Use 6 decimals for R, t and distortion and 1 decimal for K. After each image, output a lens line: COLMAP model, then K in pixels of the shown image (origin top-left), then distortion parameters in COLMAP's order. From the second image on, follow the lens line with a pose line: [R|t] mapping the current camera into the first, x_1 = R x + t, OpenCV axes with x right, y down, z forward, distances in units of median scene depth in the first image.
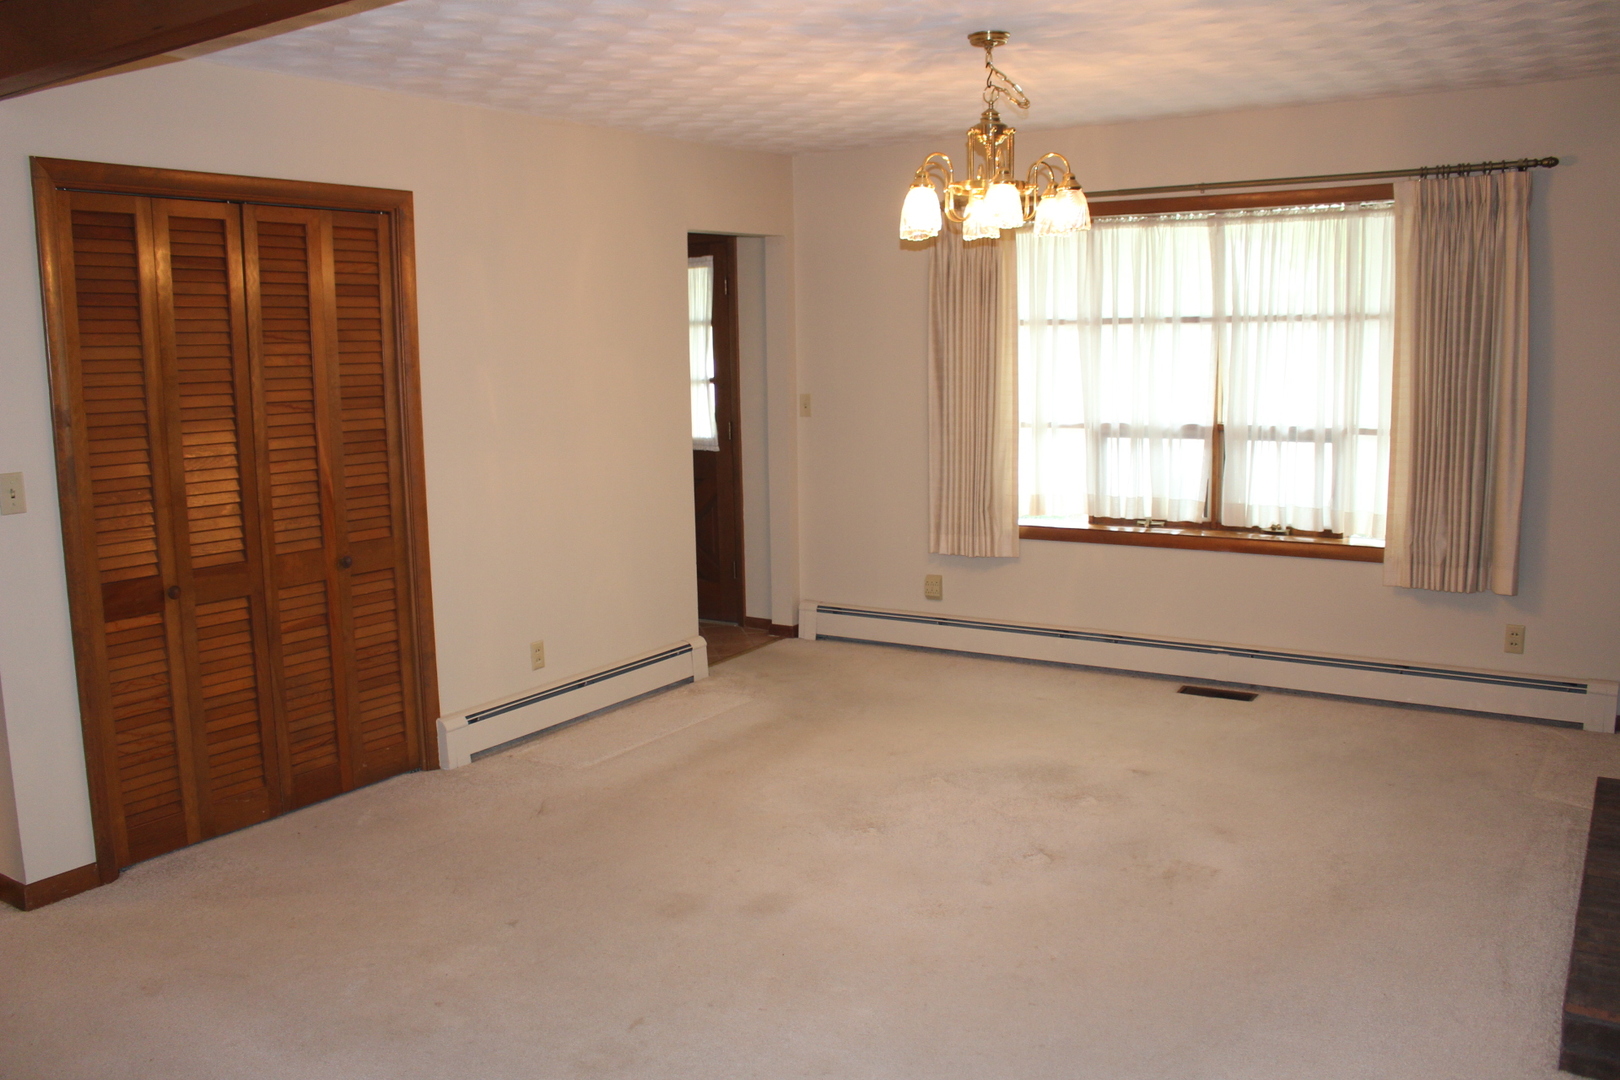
lens RADIAL K [[1324.0, 0, 789.5], [0, 1324.0, 539.9], [0, 0, 1]] dist [-0.176538, 0.165256]
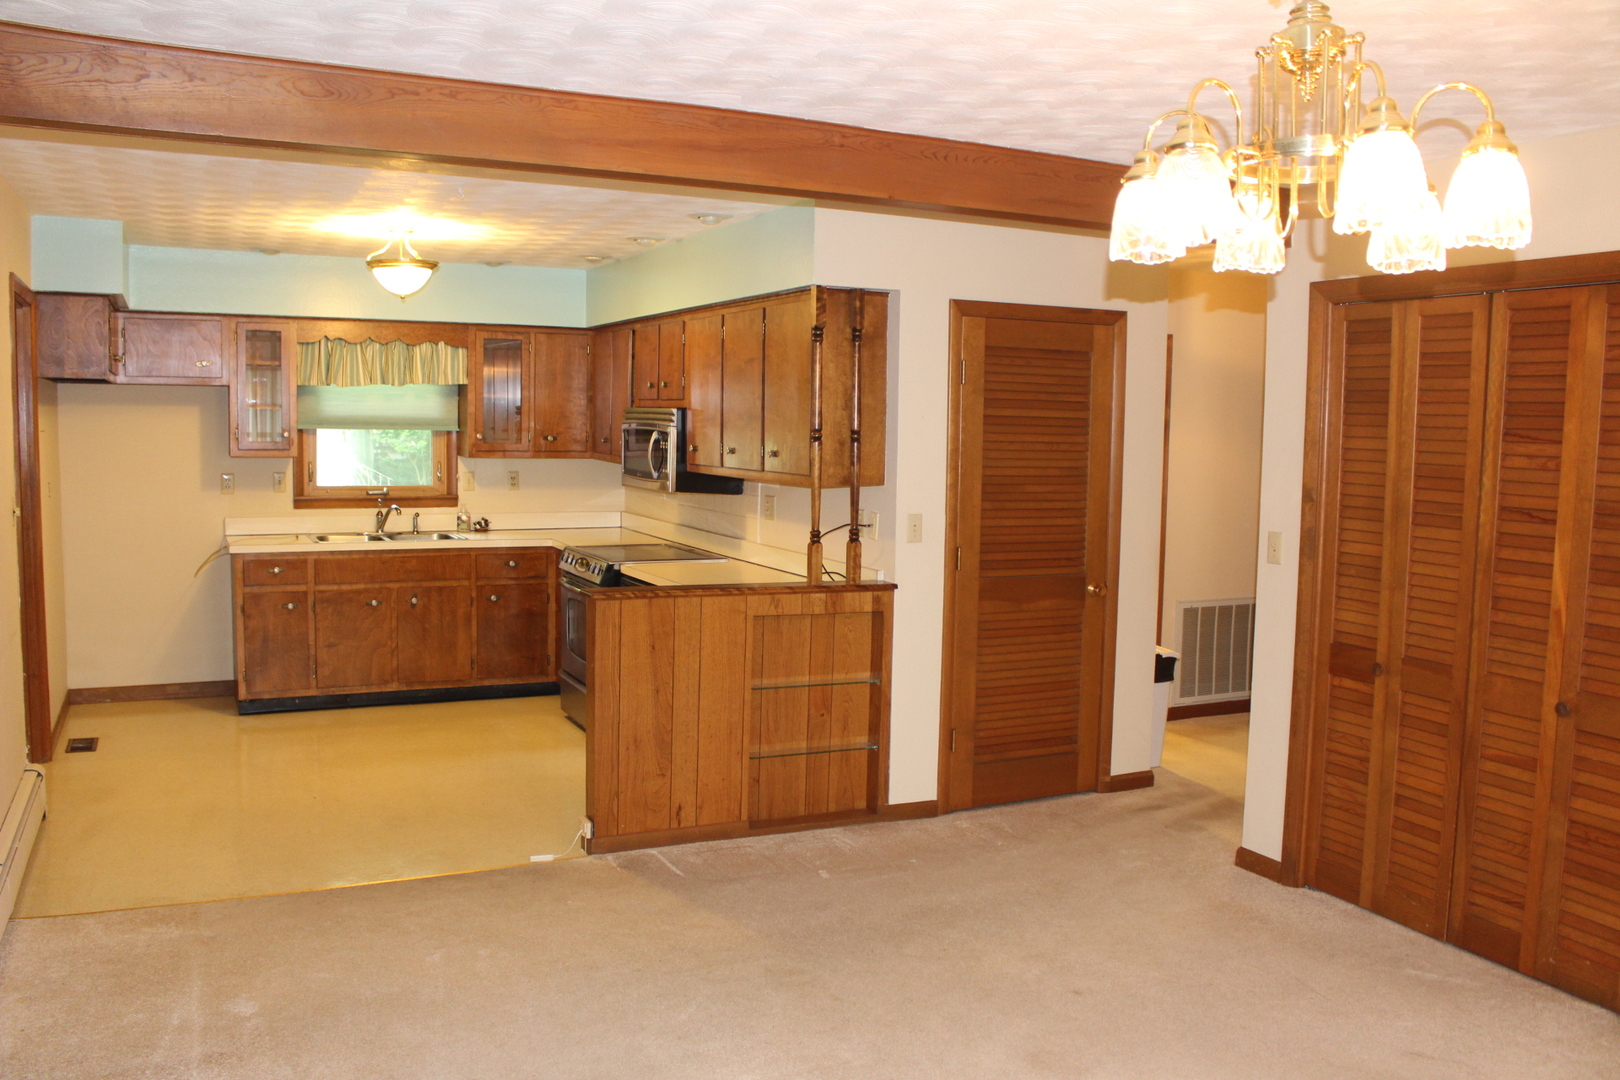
lens RADIAL K [[1324.0, 0, 789.5], [0, 1324.0, 539.9], [0, 0, 1]] dist [-0.176538, 0.165256]
pose [[-0.508585, 0.093759, -0.855892, 0.638609], [-0.126440, 0.975144, 0.181954, -0.187273], [0.851677, 0.200758, -0.484089, 1.031980]]
